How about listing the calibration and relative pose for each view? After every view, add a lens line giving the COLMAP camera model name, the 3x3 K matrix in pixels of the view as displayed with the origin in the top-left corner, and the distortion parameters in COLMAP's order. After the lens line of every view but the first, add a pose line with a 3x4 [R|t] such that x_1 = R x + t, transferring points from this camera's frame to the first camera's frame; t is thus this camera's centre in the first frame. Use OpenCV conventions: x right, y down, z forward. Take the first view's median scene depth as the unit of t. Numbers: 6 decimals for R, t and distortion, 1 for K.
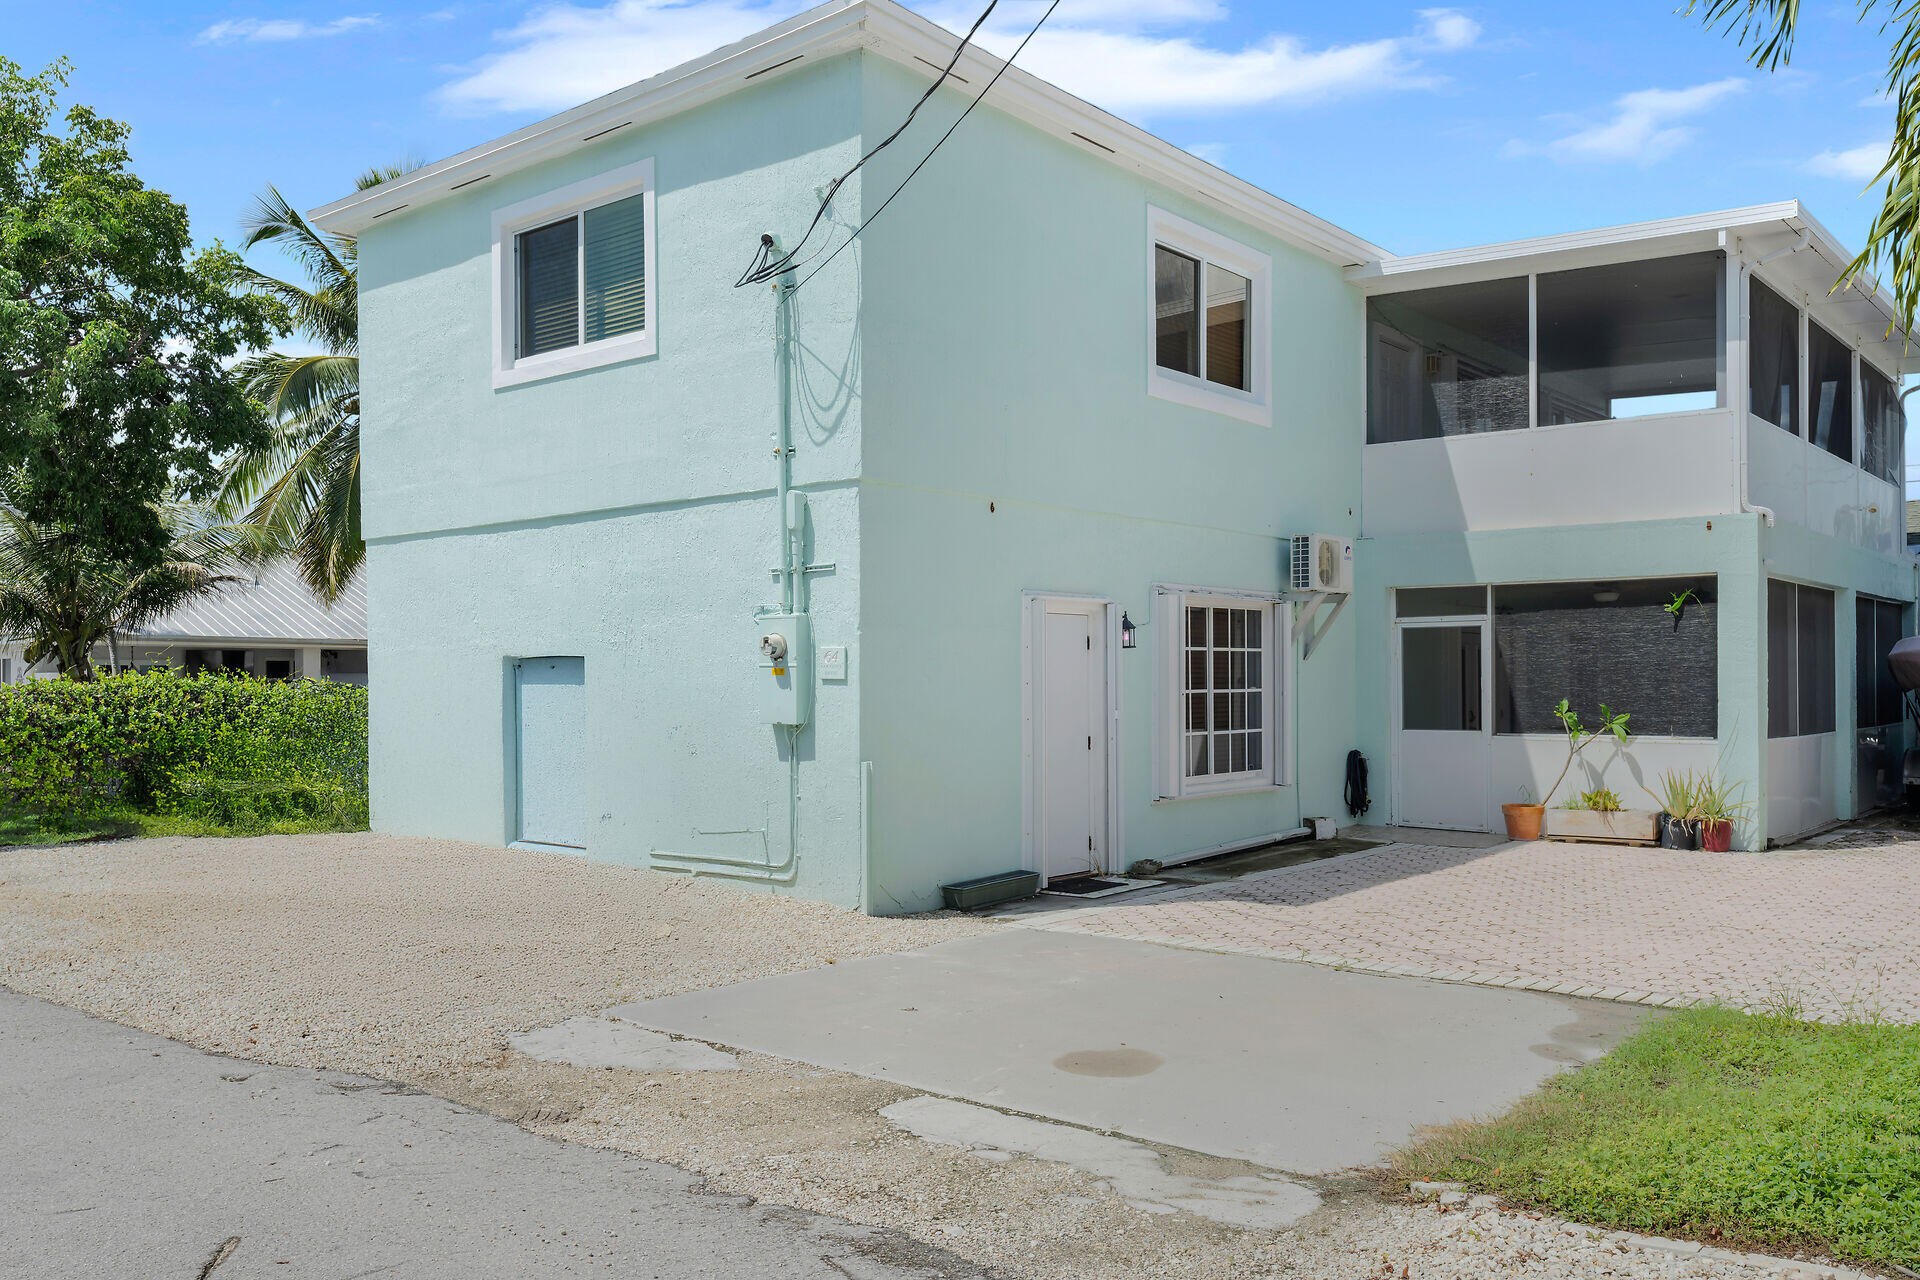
lens RADIAL K [[1551.1, 0, 961.1], [0, 1551.1, 660.6], [0, 0, 1]] dist [-0.002829, -0.000179]
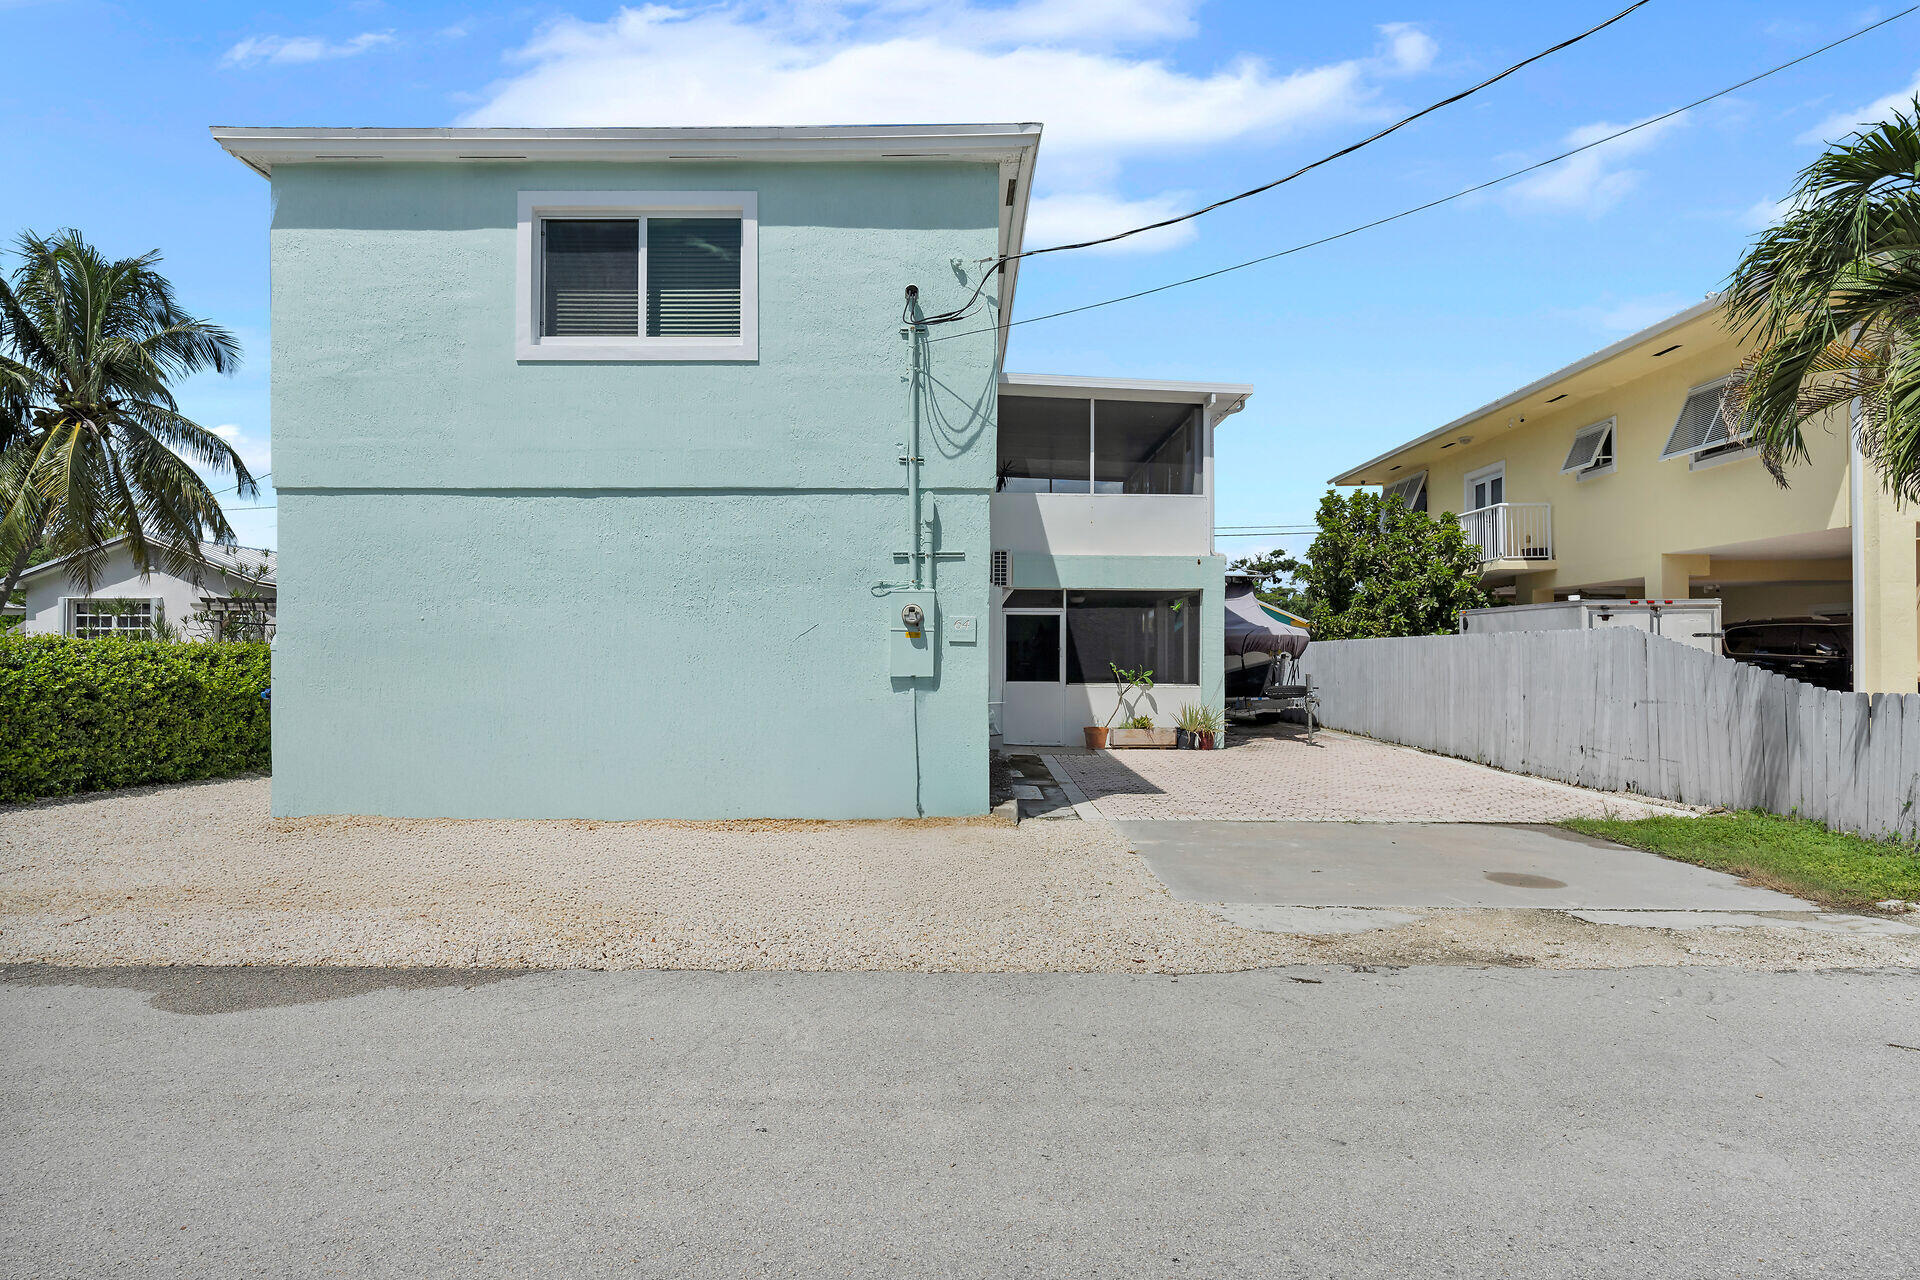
lens RADIAL K [[1094.1, 0, 955.9], [0, 1094.1, 627.8], [0, 0, 1]] dist [-0.003050, 0.000104]
pose [[0.776602, 0.023347, 0.629559, -0.557703], [-0.016998, 0.999726, -0.016107, 0.012863], [-0.629762, 0.001807, 0.776786, 0.253632]]
